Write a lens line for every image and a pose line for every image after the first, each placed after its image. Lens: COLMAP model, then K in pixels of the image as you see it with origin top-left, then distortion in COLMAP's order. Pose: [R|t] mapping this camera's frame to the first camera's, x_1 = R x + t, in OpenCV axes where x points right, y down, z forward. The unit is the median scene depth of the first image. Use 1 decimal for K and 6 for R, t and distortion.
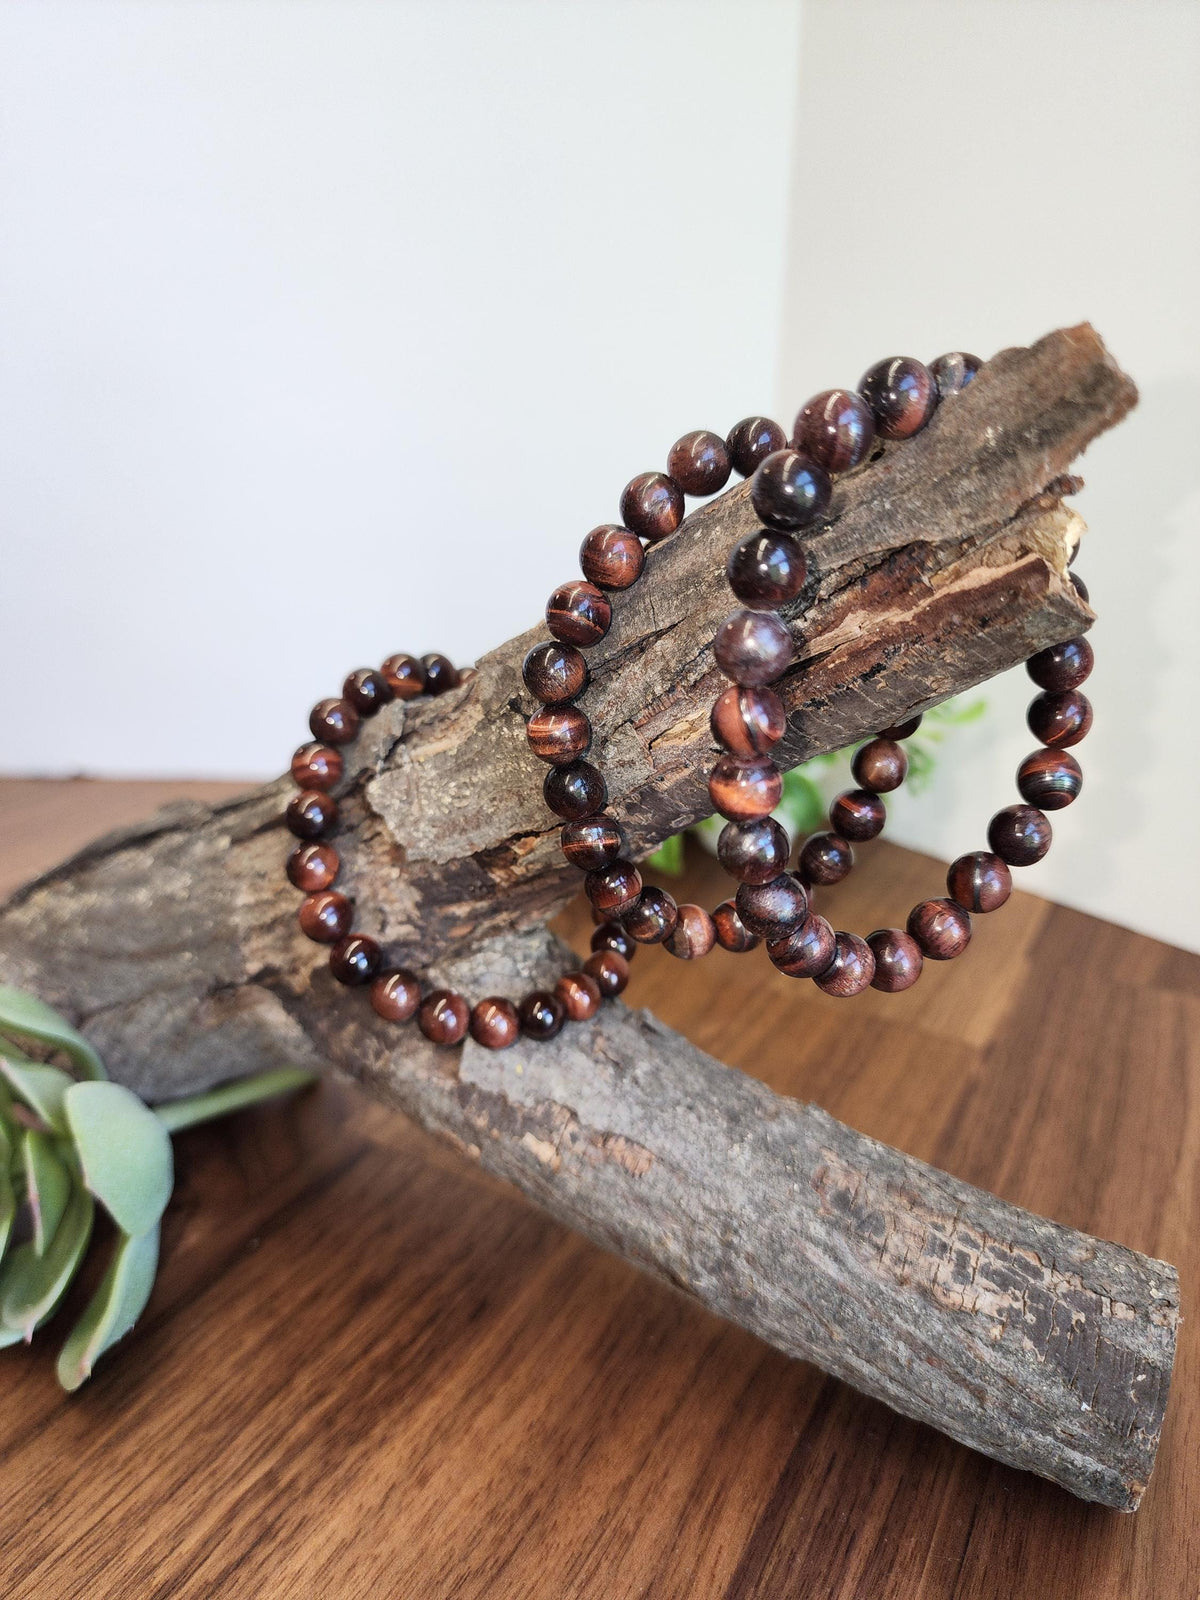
lens RADIAL K [[1125.5, 0, 600.0], [0, 1125.5, 800.0], [0, 0, 1]] dist [-0.010061, -0.024037]
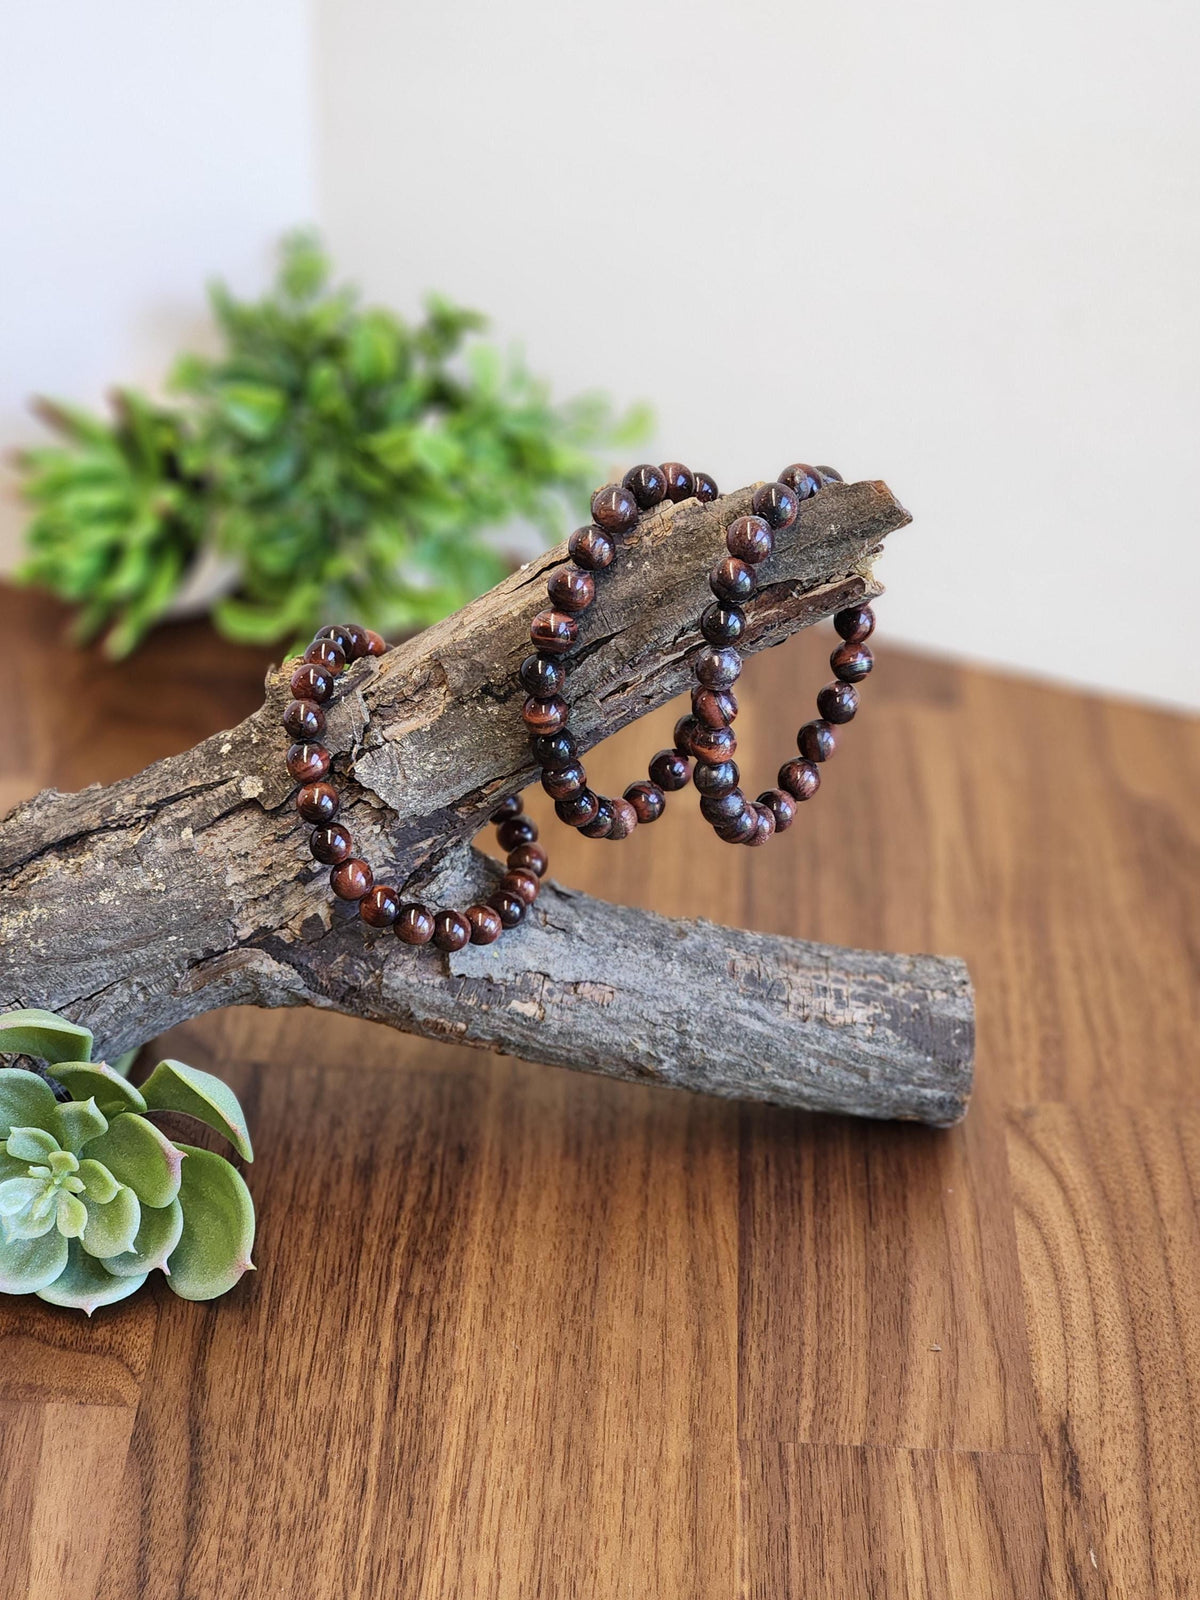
lens RADIAL K [[3058.4, 0, 573.1], [0, 3058.4, 792.4], [0, 0, 1]] dist [-1.443801, 27.799181]
pose [[0.889903, -0.249312, 0.381991, -1.321256], [0.149320, 0.950500, 0.272495, -0.890275], [-0.431018, -0.185455, 0.883080, -2.104537]]
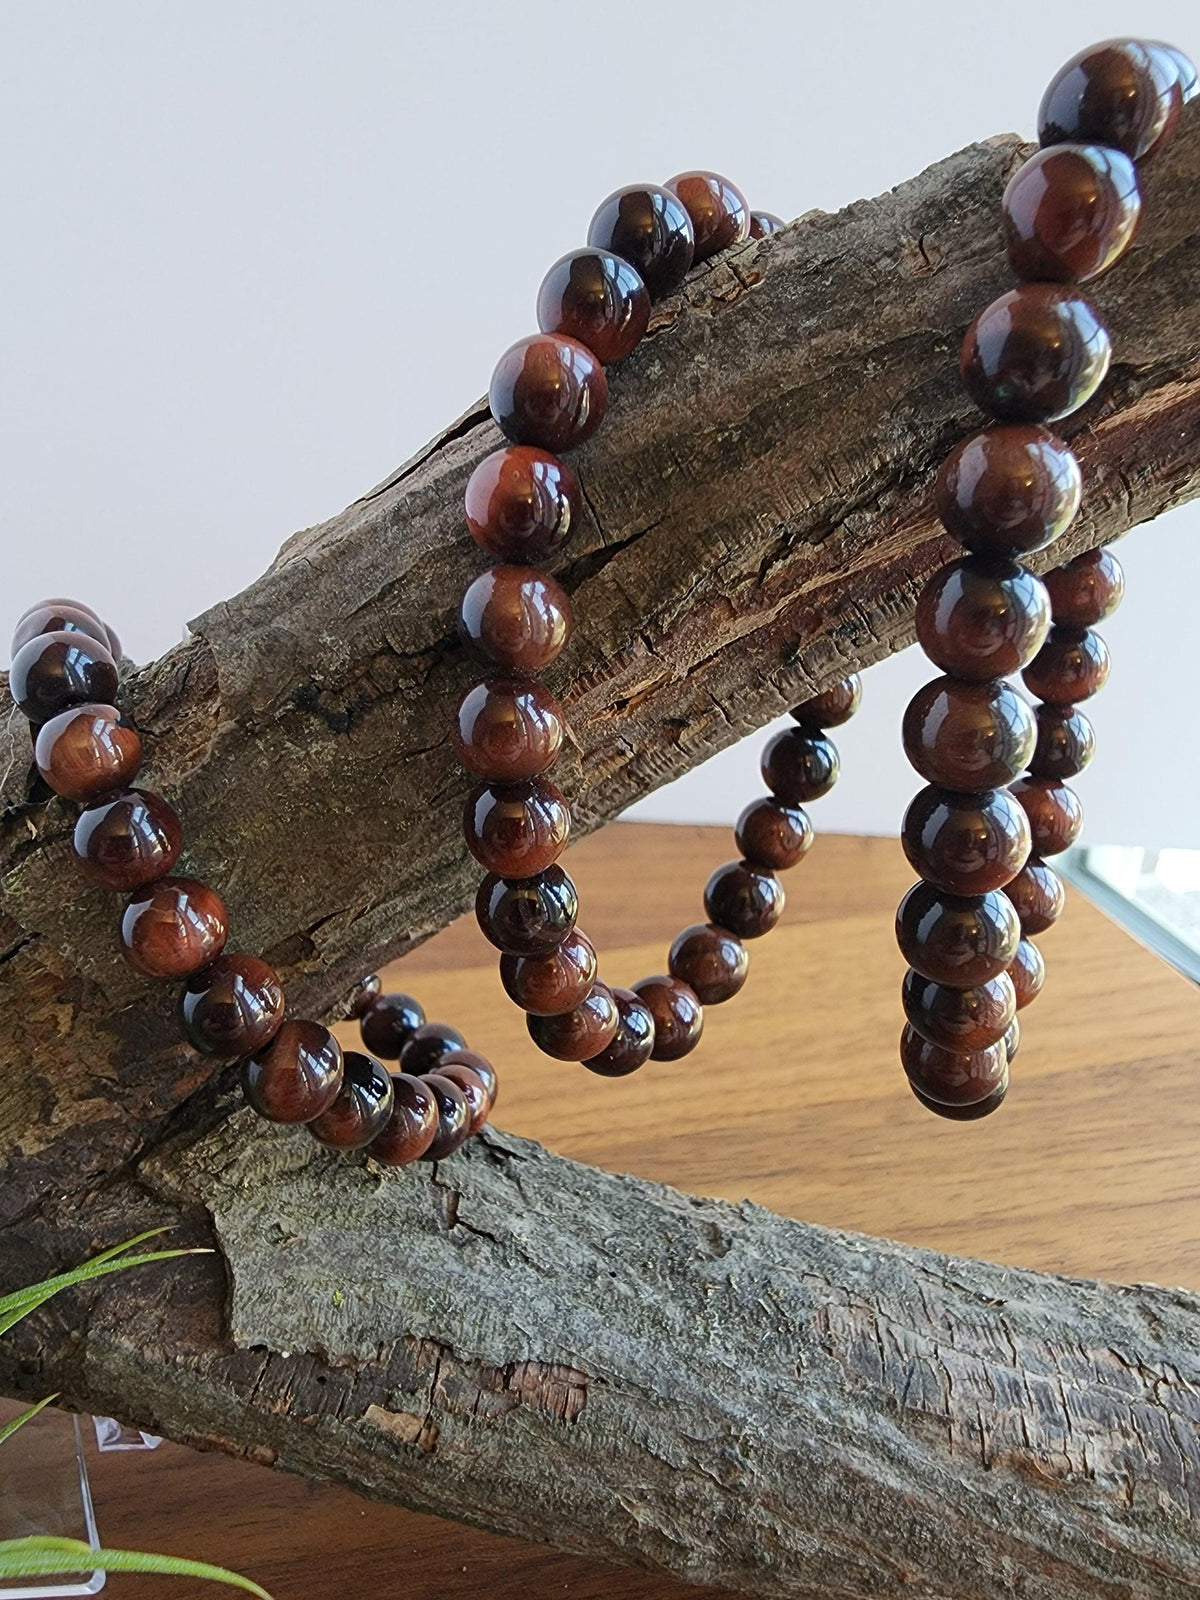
lens RADIAL K [[1196.3, 0, 530.3], [0, 1196.3, 601.2], [0, 0, 1]] dist [-0.000782, -0.002025]
pose [[0.911708, -0.117702, 0.393618, -0.195726], [0.120514, 0.992554, 0.017661, -0.126569], [-0.392766, 0.031335, 0.919104, 0.408571]]
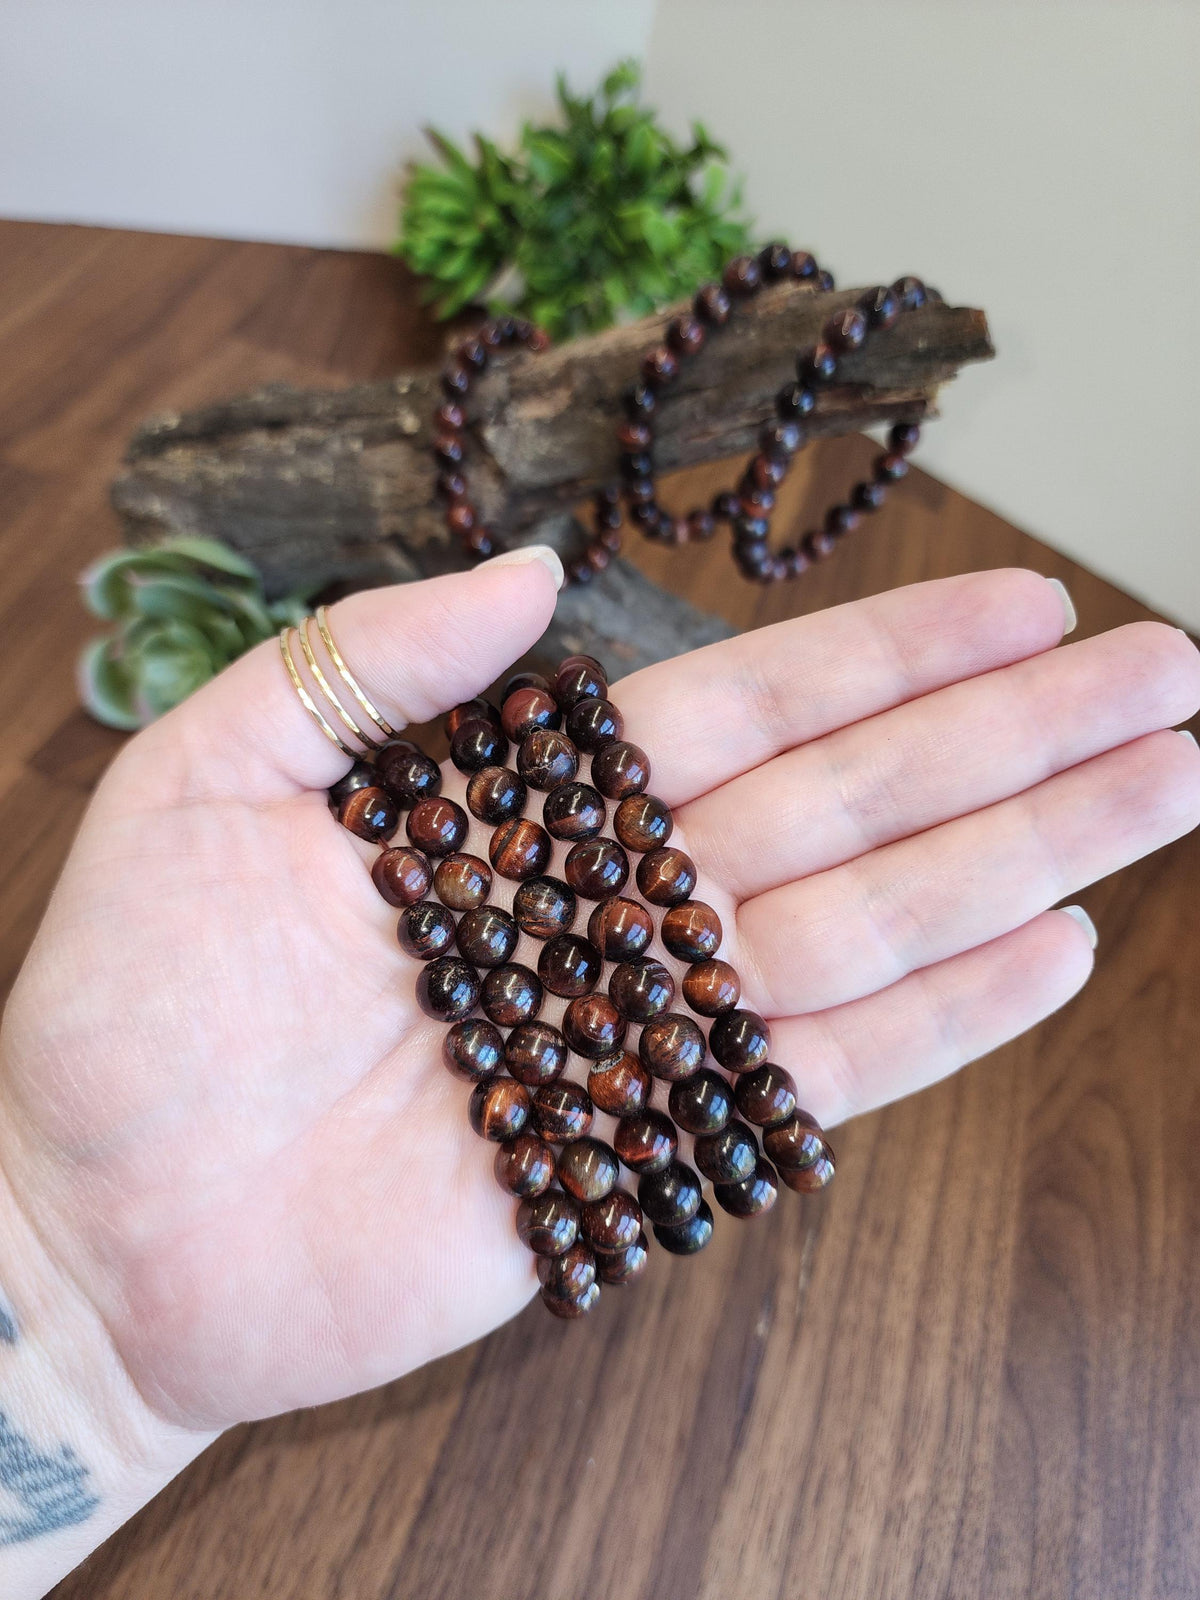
lens RADIAL K [[1125.5, 0, 600.0], [0, 1125.5, 800.0], [0, 0, 1]] dist [-0.010061, -0.024037]
pose [[0.965378, -0.052102, 0.255600, -0.500314], [-0.097891, 0.835879, 0.540114, -0.463013], [-0.241792, -0.546435, 0.801839, -0.579806]]
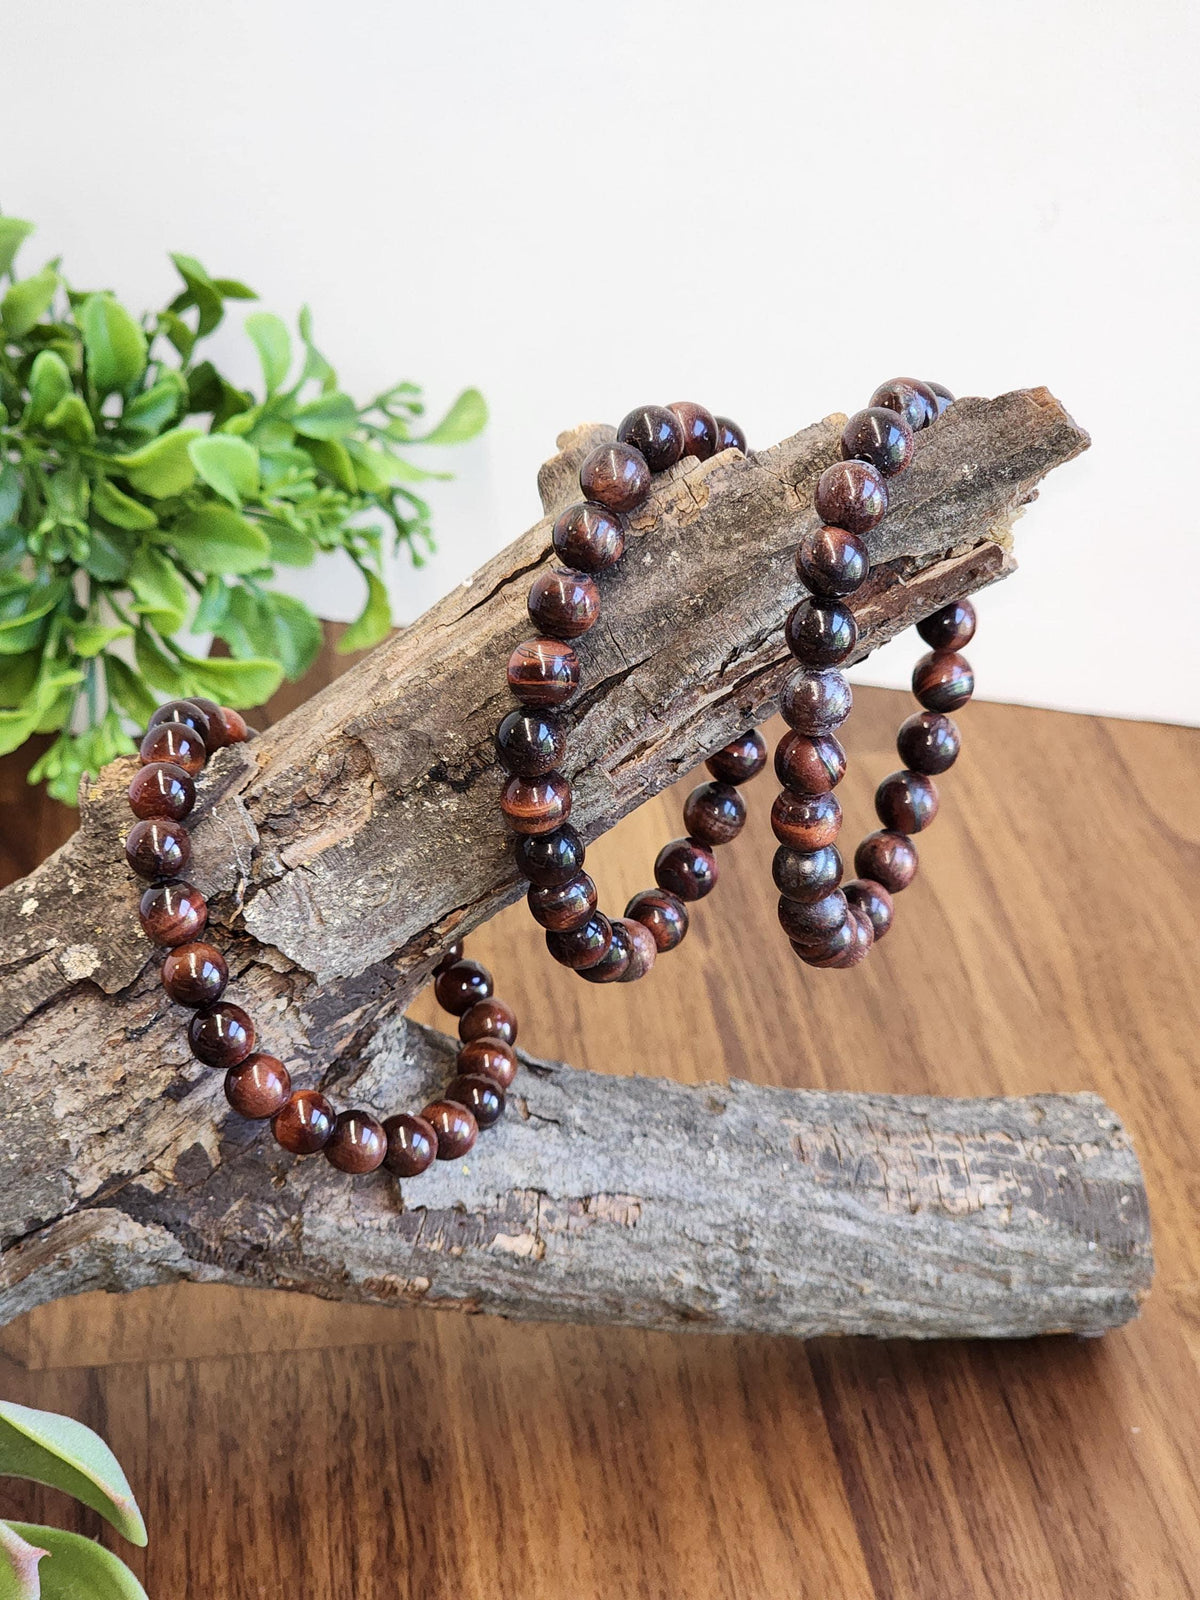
lens RADIAL K [[3100.4, 0, 608.5], [0, 3100.4, 827.7], [0, 0, 1]] dist [-0.452352, 4.544027]
pose [[0.791269, -0.327699, 0.516243, -1.155887], [0.208035, 0.938177, 0.276669, -0.646289], [-0.574992, -0.111523, 0.810523, -0.933174]]
